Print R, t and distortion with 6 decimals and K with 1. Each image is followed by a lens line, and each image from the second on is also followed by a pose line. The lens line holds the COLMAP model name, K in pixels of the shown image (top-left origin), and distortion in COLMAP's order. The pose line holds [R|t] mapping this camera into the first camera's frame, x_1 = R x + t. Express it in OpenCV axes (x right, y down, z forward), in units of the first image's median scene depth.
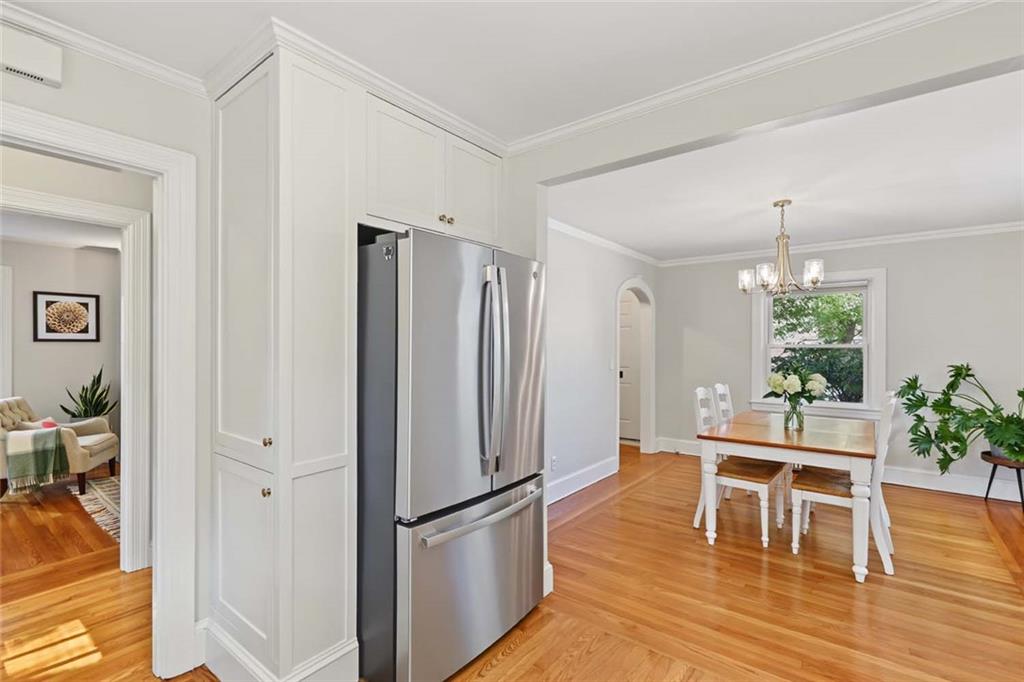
lens RADIAL K [[462.2, 0, 509.1], [0, 462.2, 345.2], [0, 0, 1]] dist [-0.001745, -0.000336]
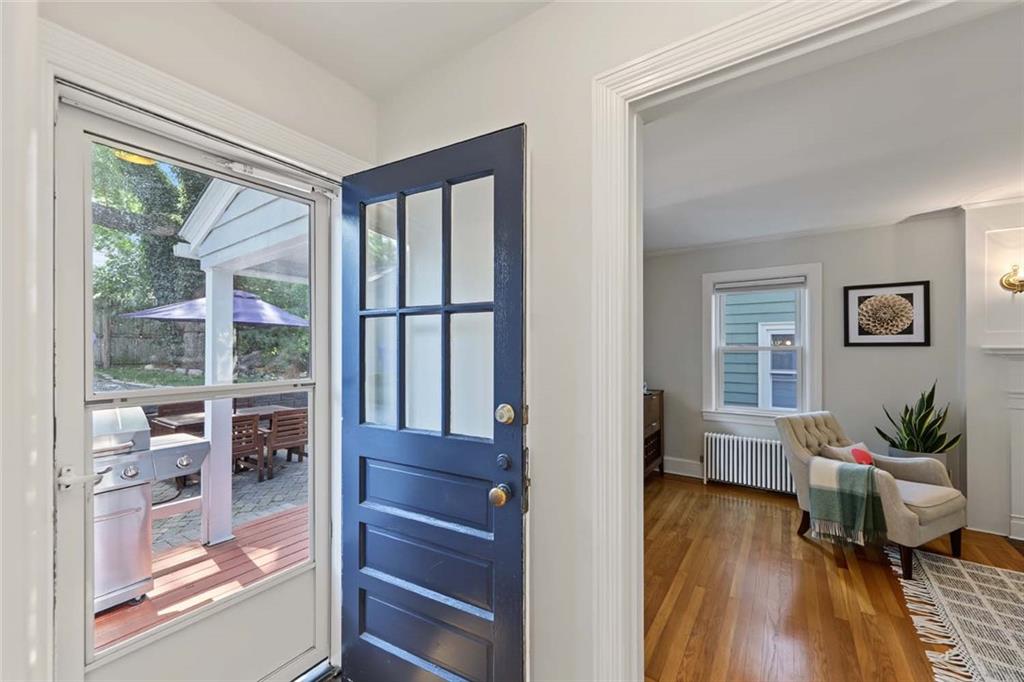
lens RADIAL K [[397.3, 0, 510.8], [0, 397.3, 348.7], [0, 0, 1]] dist [0.003743, 0.000473]
pose [[0.048995, -0.003233, -0.998794, -0.328730], [0.000870, 0.999995, -0.003194, -0.001564], [0.998799, -0.000712, 0.048998, 0.350335]]
